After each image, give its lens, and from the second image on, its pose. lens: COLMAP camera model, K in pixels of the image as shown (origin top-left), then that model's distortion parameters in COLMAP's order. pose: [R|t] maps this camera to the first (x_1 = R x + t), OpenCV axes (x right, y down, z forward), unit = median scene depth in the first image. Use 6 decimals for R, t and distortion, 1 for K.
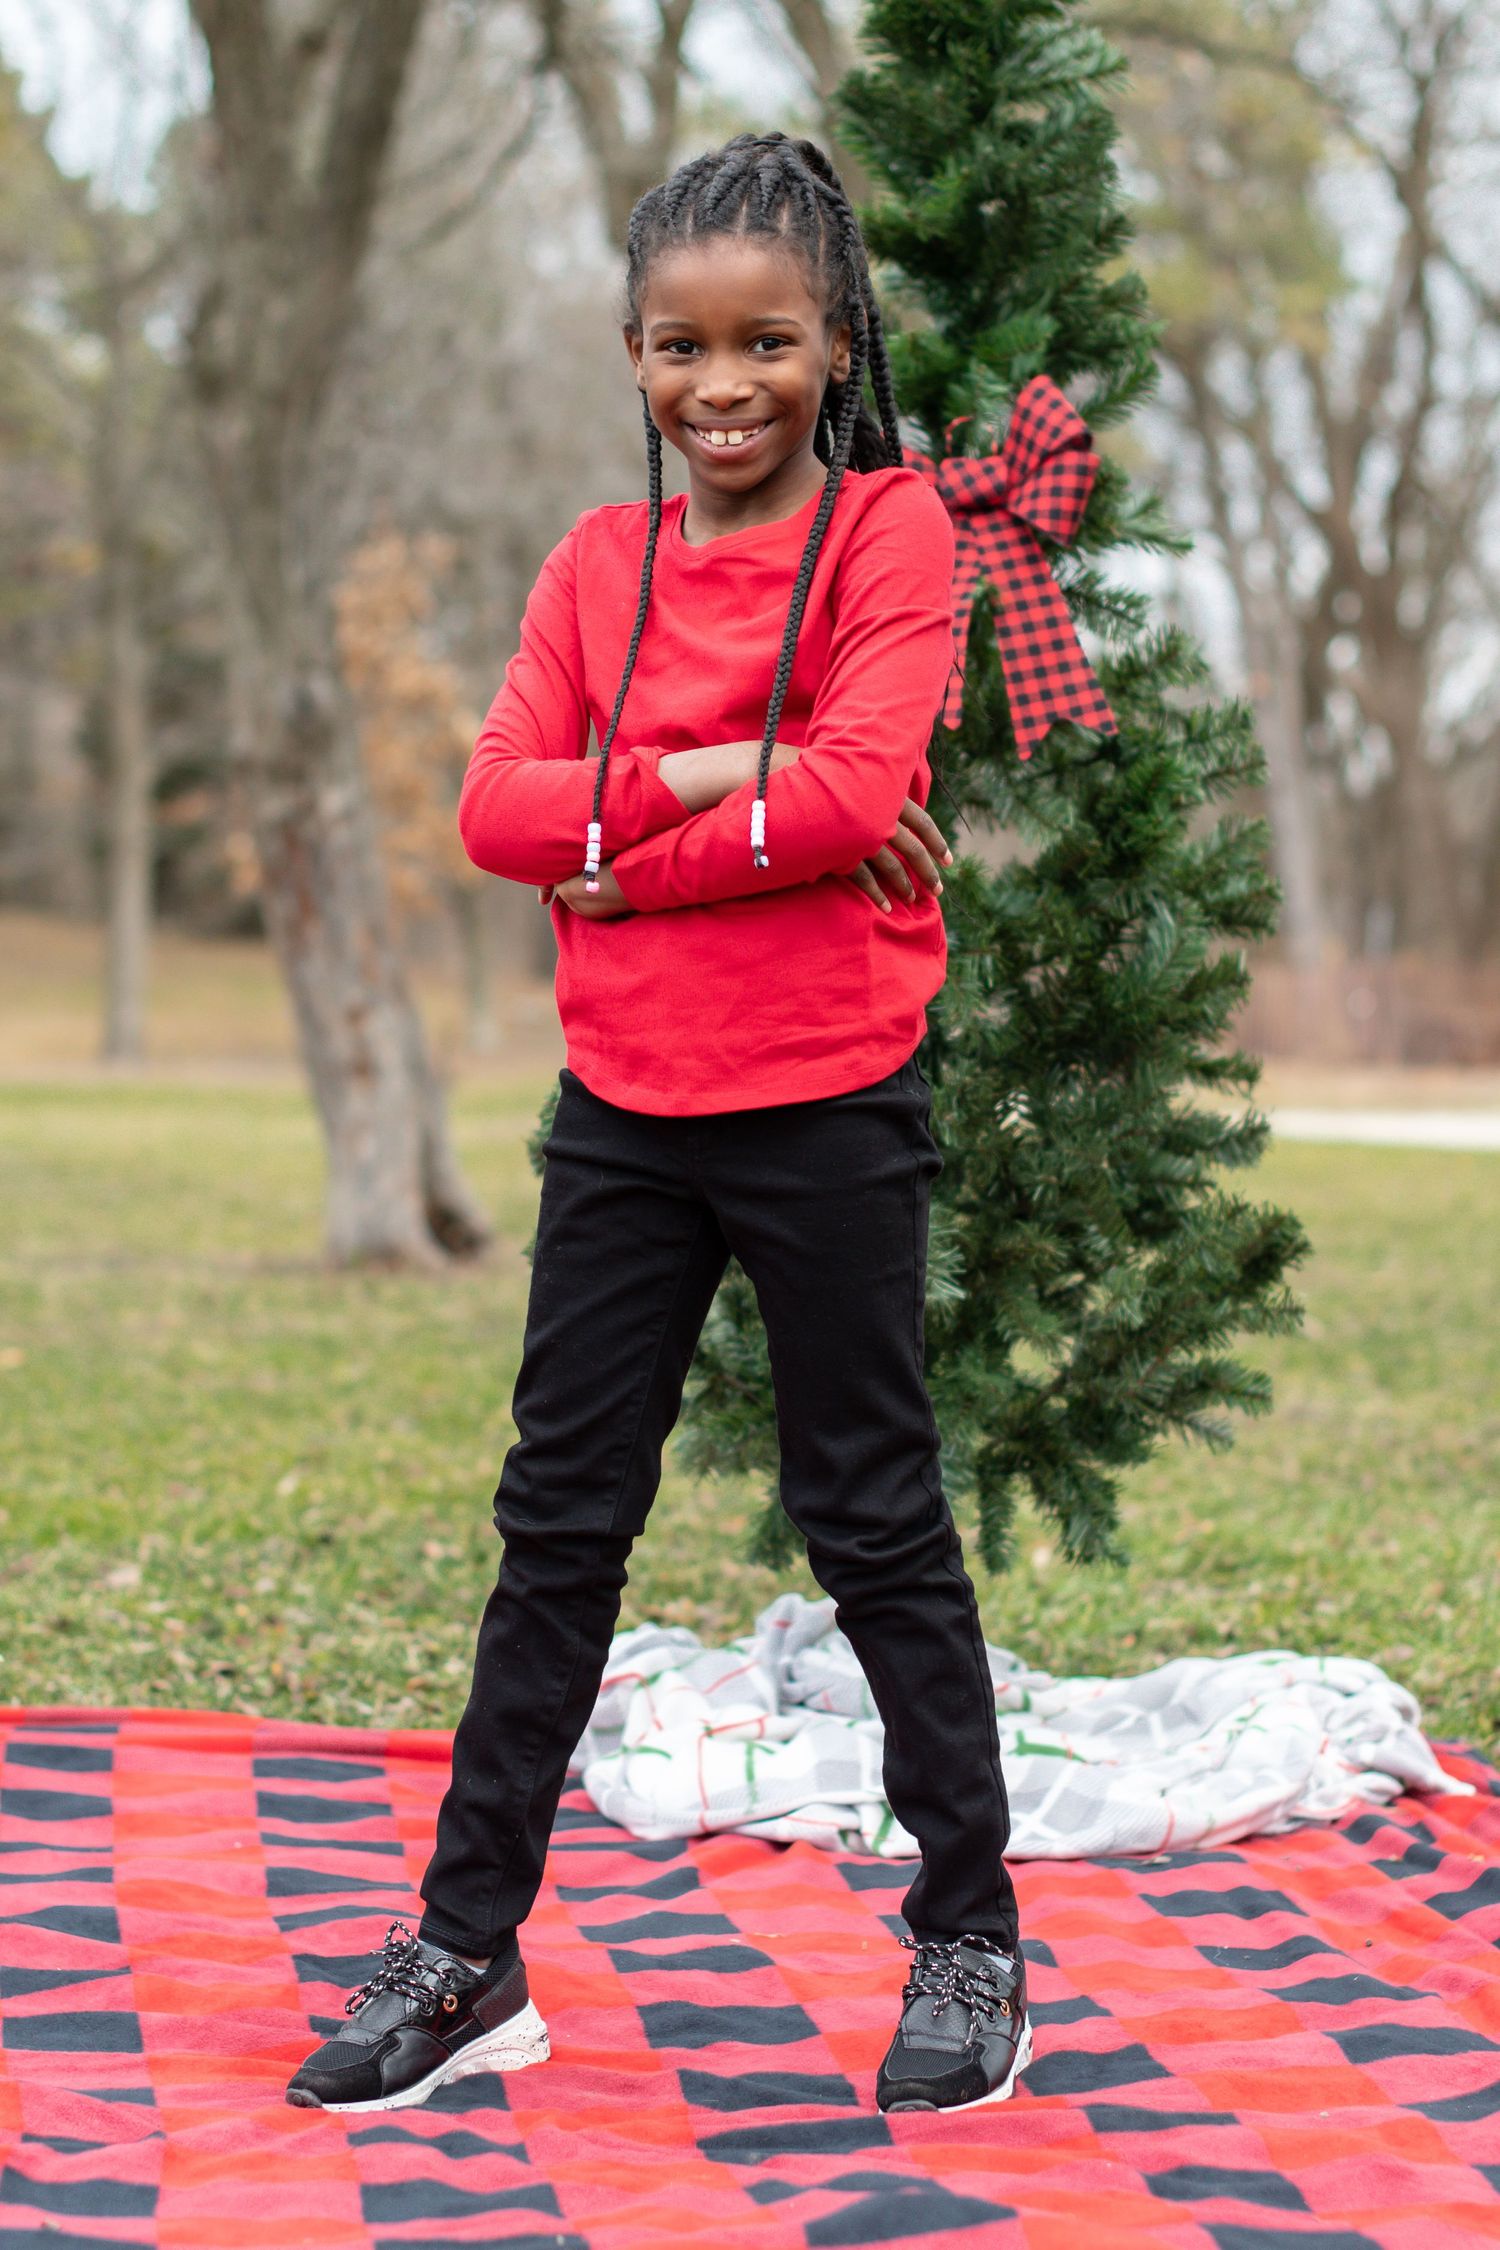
lens RADIAL K [[4930.4, 0, 750.0], [0, 4930.4, 1125.0], [0, 0, 1]] dist [-0.125442, -0.377955]
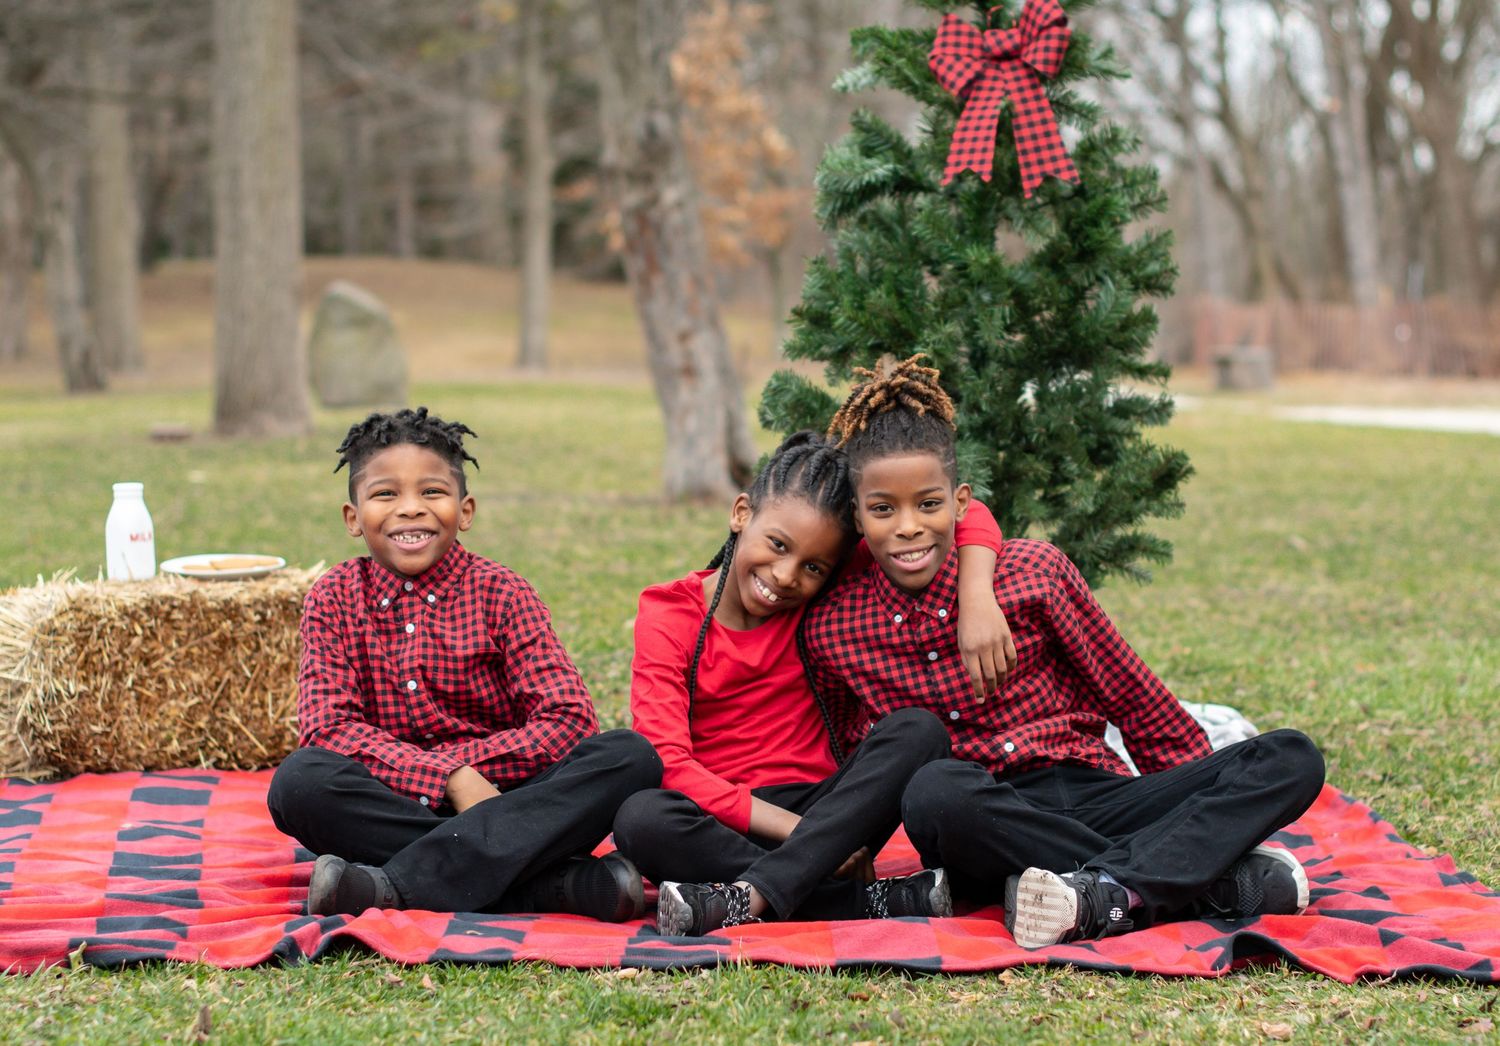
lens RADIAL K [[3549.7, 0, 750.0], [0, 3549.7, 523.0], [0, 0, 1]] dist [-0.080625, -0.183601]
pose [[0.997849, 0.007354, -0.065147, 0.037320], [-0.005381, 0.999523, 0.030415, 0.005697], [0.065340, -0.029999, 0.997412, -0.291419]]
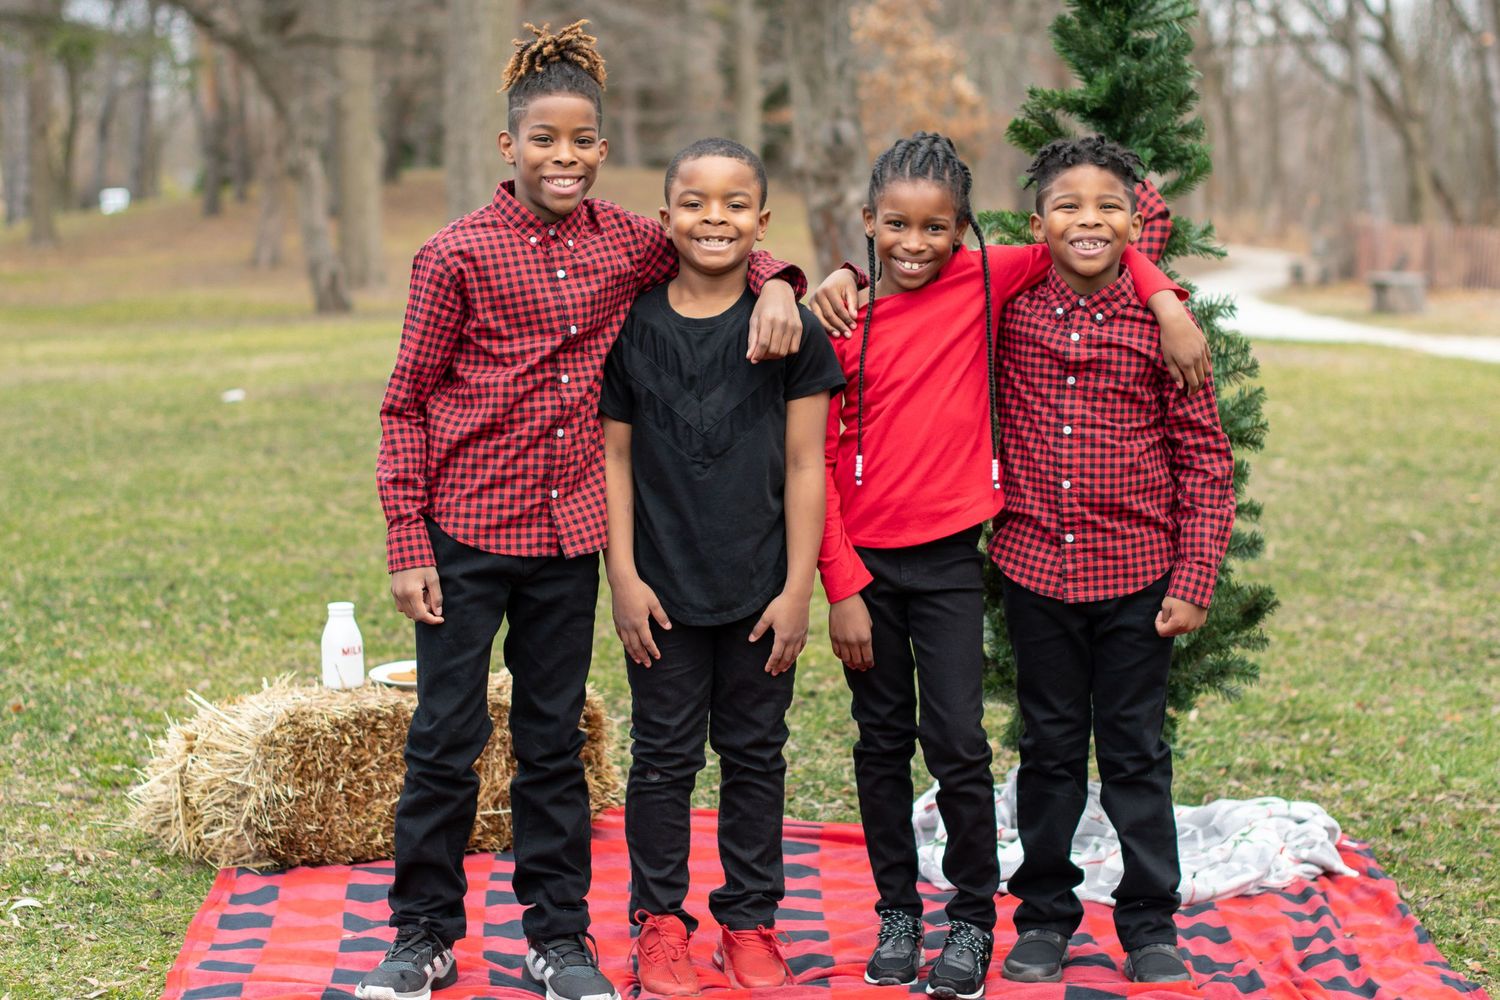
lens RADIAL K [[3286.9, 0, 750.0], [0, 3286.9, 500.0], [0, 0, 1]] dist [-0.125442, -0.377955]
pose [[0.991968, 0.019593, -0.124962, 0.065473], [-0.011707, 0.997911, 0.063532, -0.099448], [0.125946, -0.061559, 0.990125, -0.345726]]
